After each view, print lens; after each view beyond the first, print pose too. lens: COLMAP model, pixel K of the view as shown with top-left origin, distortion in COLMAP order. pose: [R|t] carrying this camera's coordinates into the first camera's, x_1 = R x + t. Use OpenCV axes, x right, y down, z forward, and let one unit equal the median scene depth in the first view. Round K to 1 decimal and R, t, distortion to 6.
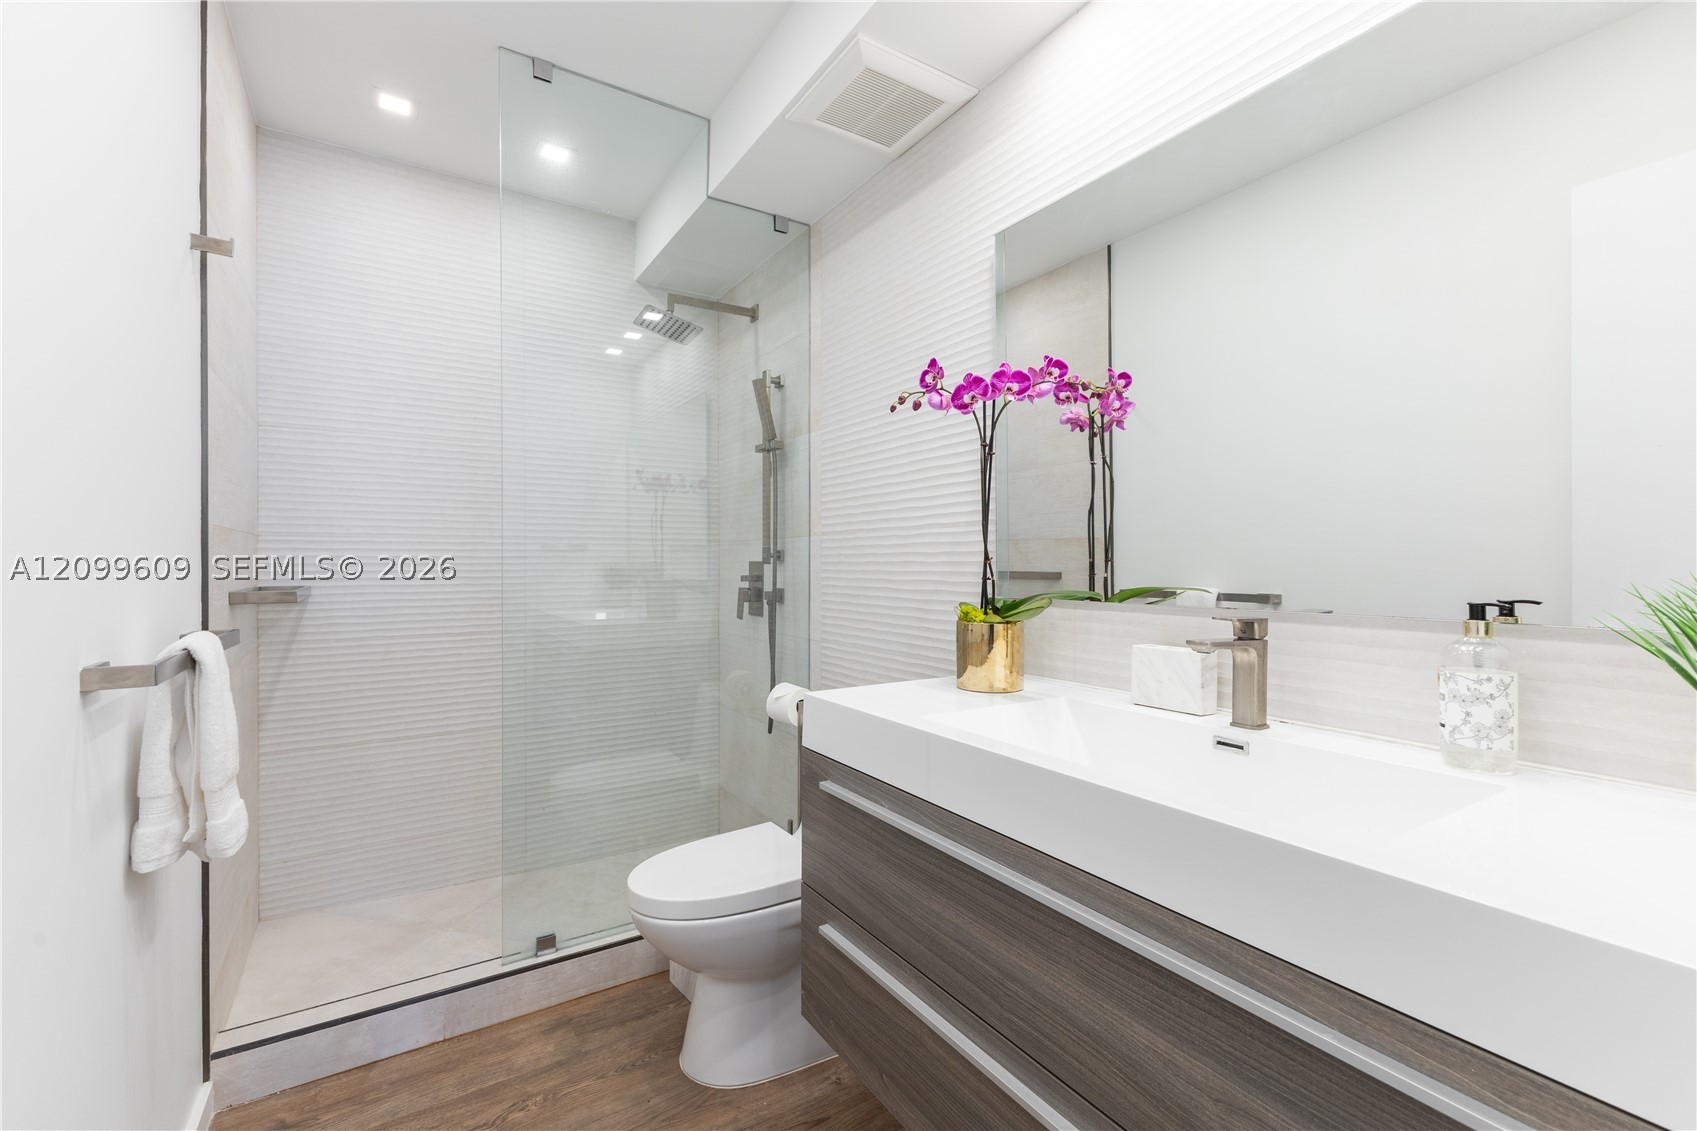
lens RADIAL K [[731.7, 0, 848.5], [0, 731.7, 565.5], [0, 0, 1]] dist [0.028188, 0.000008]
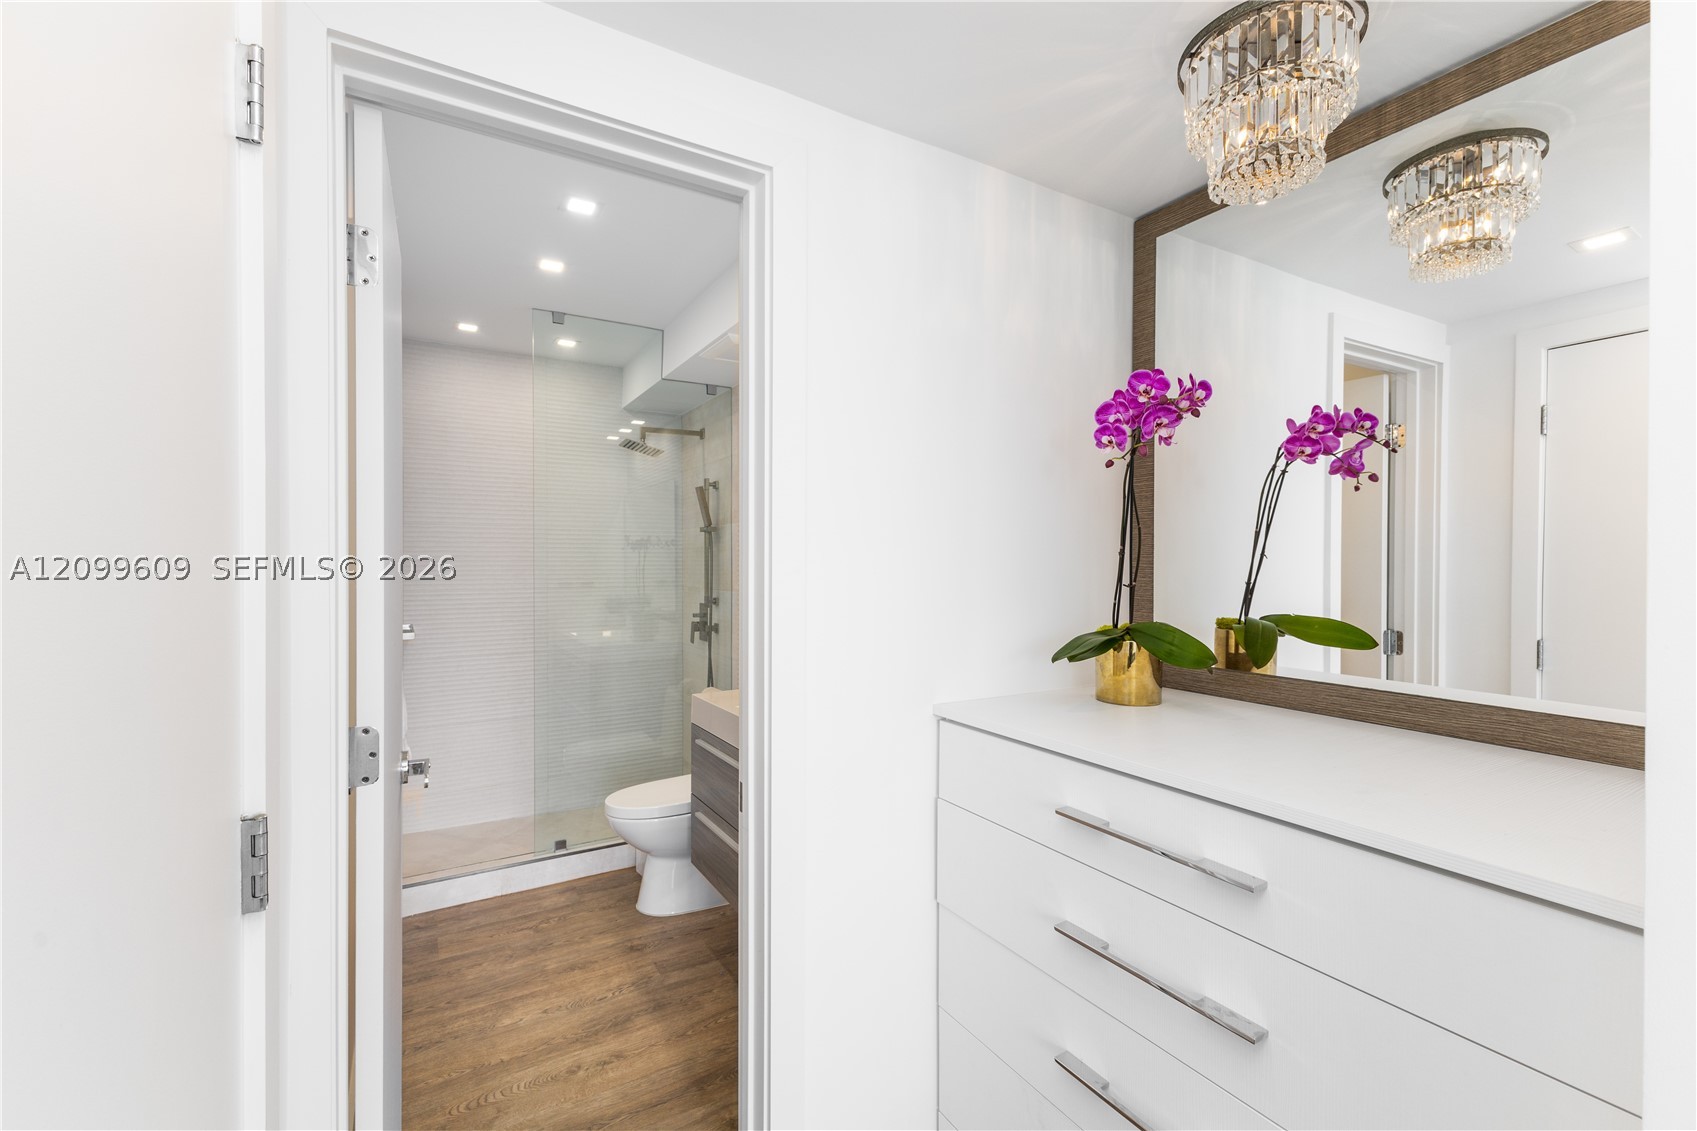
lens RADIAL K [[731.7, 0, 848.5], [0, 731.7, 565.5], [0, 0, 1]] dist [0.028188, 0.000008]
pose [[0.999610, -0.002064, -0.027845, 0.228717], [0.002109, 0.999997, 0.001579, -0.093255], [0.027841, -0.001637, 0.999611, -0.509992]]
